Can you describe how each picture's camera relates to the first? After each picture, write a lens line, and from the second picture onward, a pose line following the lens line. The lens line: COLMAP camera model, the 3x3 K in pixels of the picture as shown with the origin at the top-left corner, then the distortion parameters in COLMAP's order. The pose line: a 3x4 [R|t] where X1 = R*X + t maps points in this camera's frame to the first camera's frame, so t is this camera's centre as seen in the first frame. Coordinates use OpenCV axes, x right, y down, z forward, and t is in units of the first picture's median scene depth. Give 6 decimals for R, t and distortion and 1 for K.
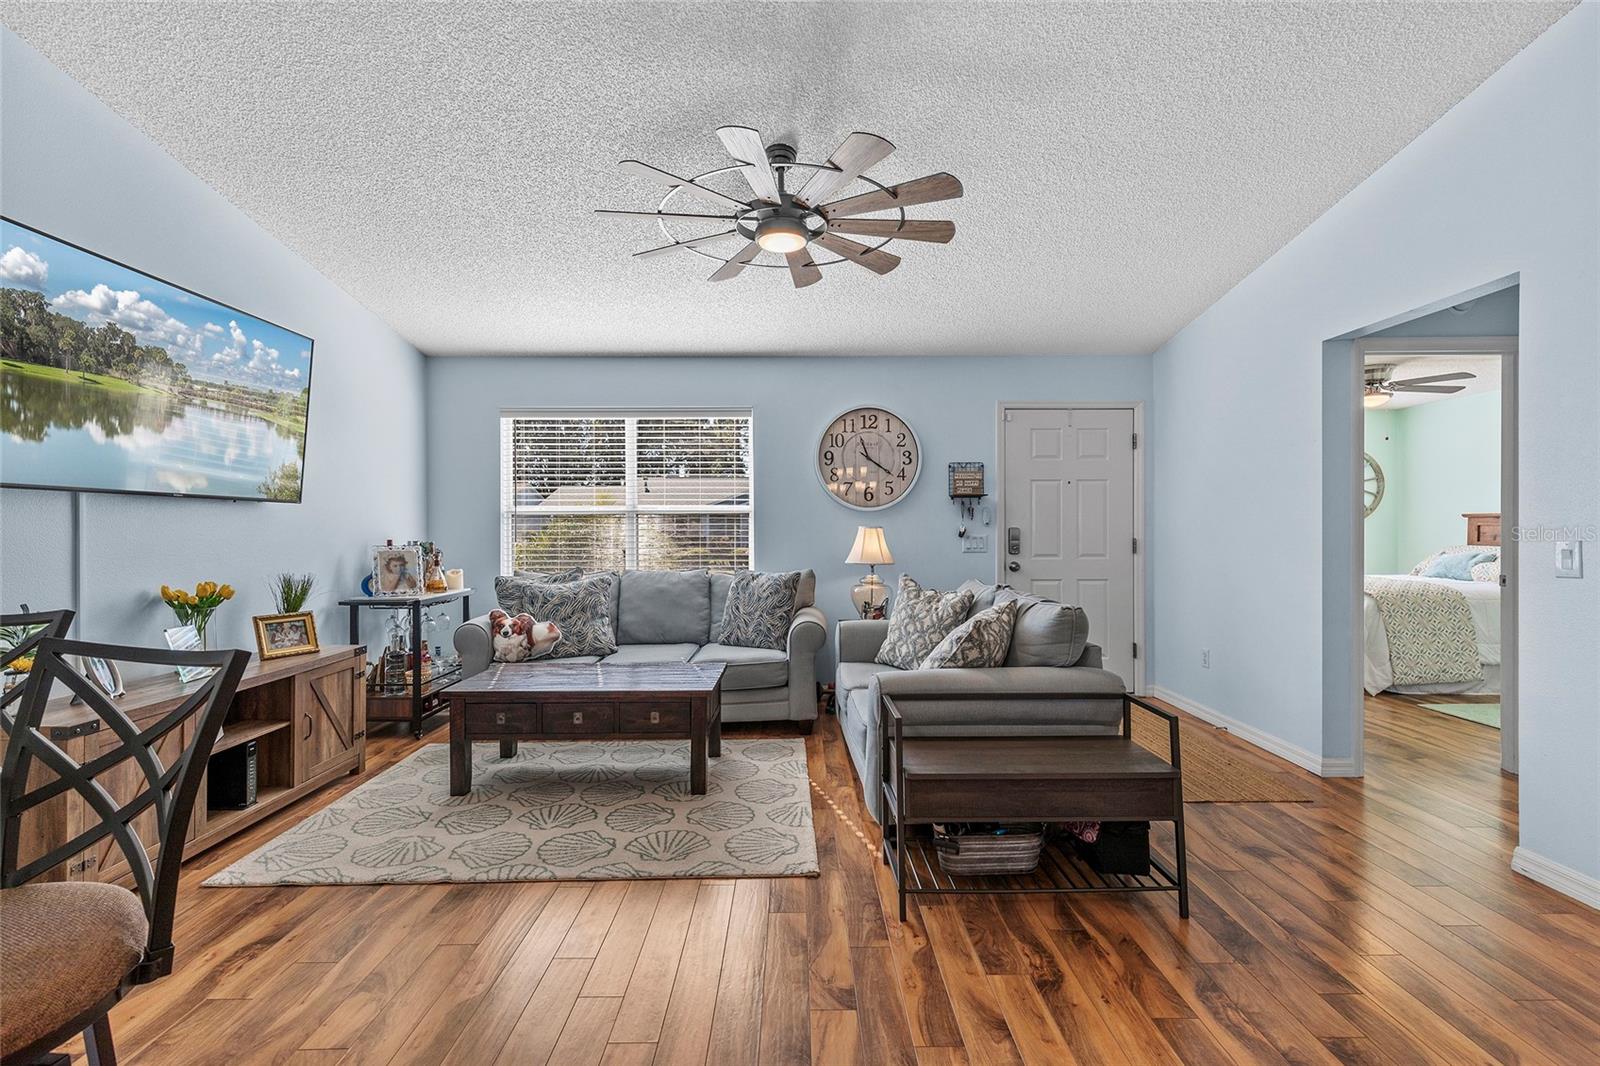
lens RADIAL K [[717.4, 0, 800.7], [0, 717.4, 531.3], [0, 0, 1]] dist [0.005528, -0.000705]
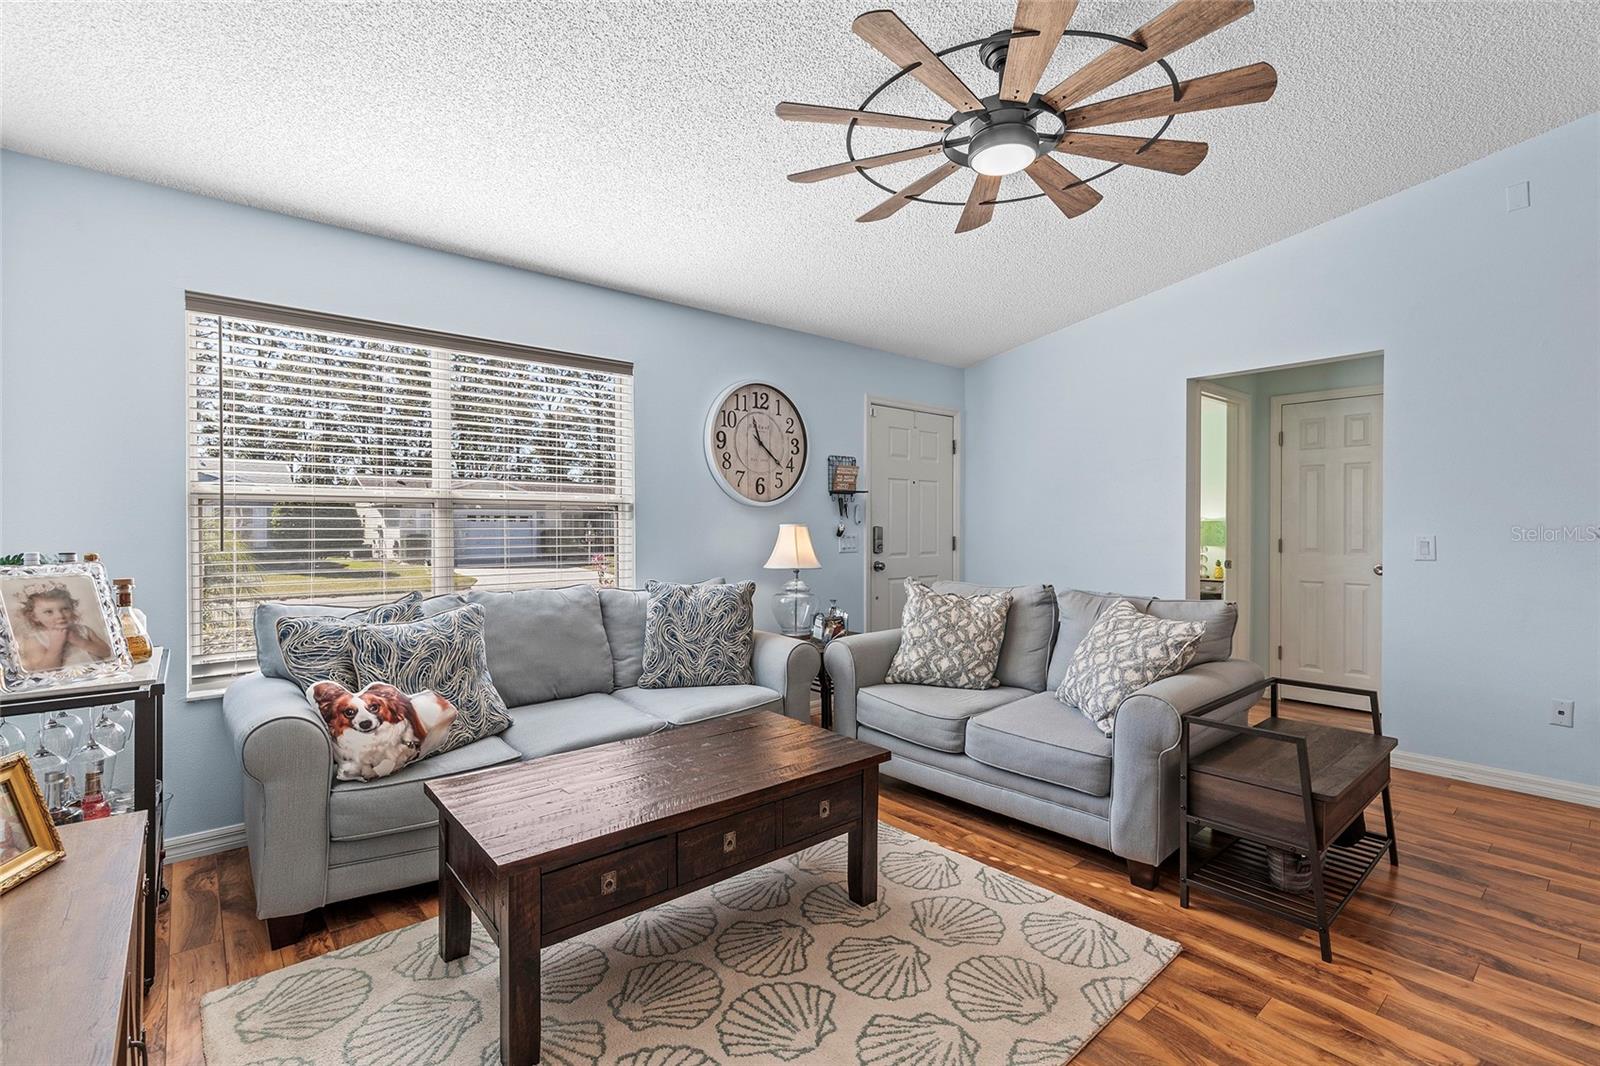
lens RADIAL K [[721.0, 0, 798.5], [0, 721.0, 529.5], [0, 0, 1]] dist [0.005973, -0.000758]
pose [[0.767903, -0.000731, 0.640565, -0.507309], [0.001891, 0.999998, -0.001125, 0.000328], [-0.640563, 0.002075, 0.767903, 0.389497]]
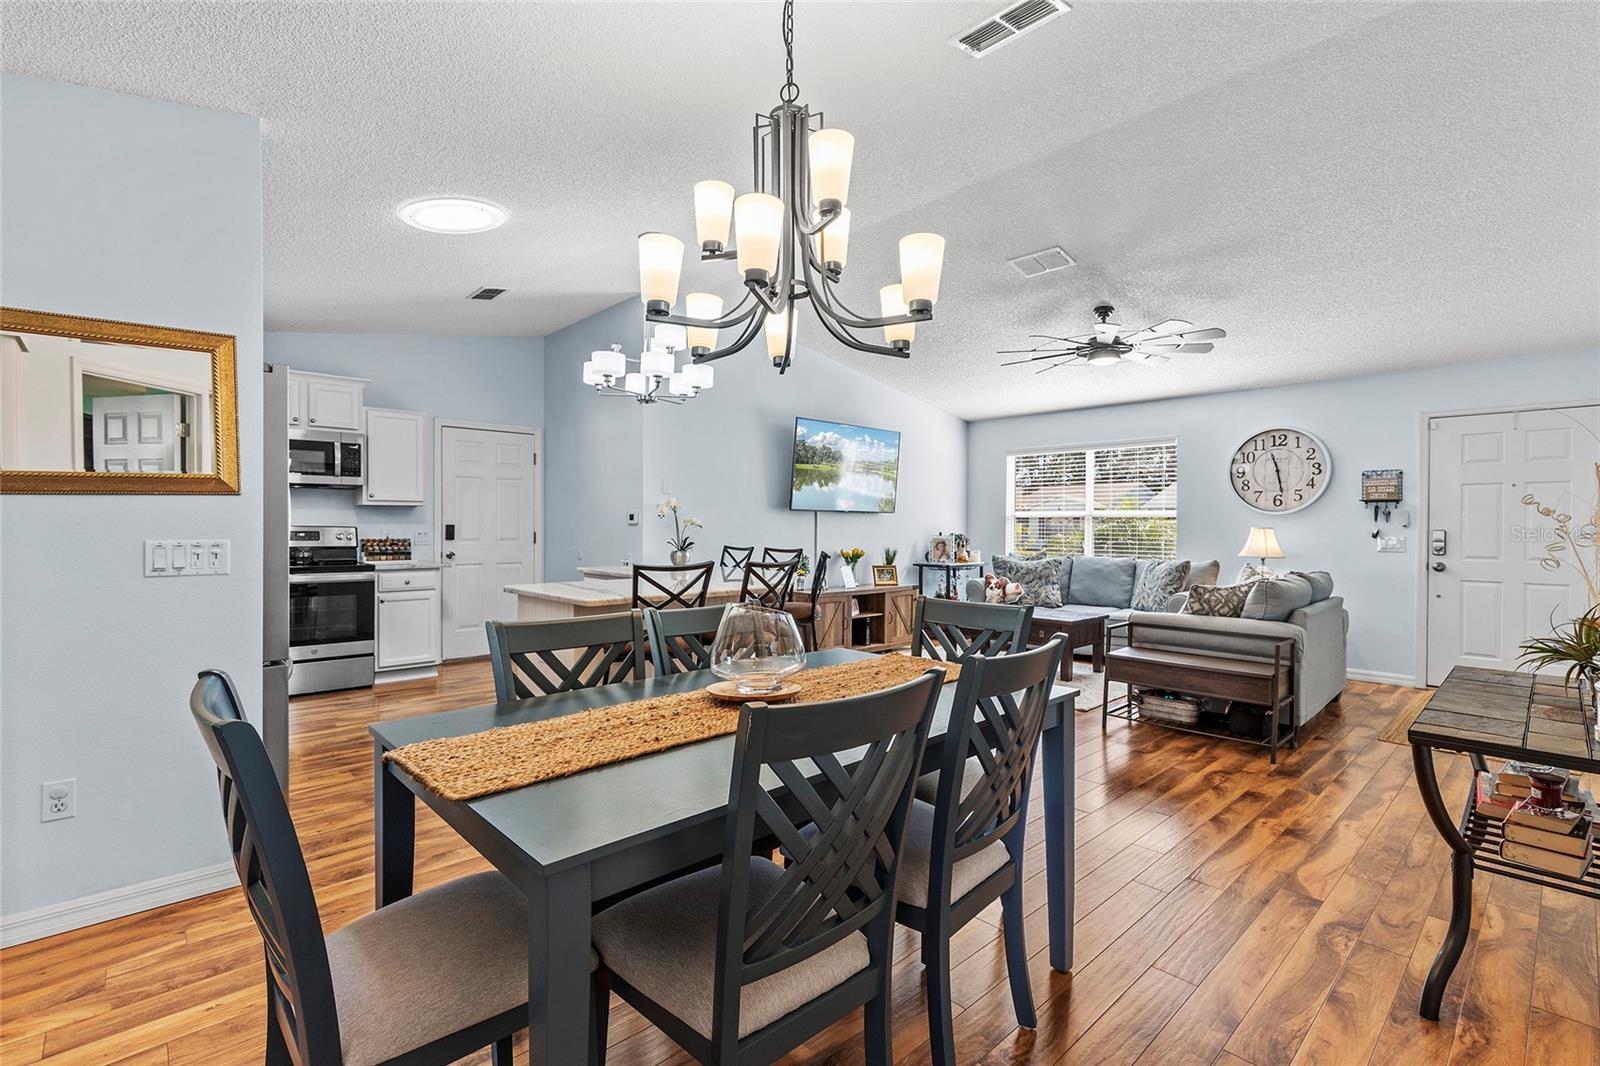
lens RADIAL K [[722.1, 0, 797.3], [0, 722.1, 529.7], [0, 0, 1]] dist [0.003960, -0.000138]
pose [[0.674349, 0.011954, -0.738316, 0.548231], [-0.011936, 0.999915, 0.005287, 0.000265], [0.738317, 0.005247, 0.674434, -0.506799]]
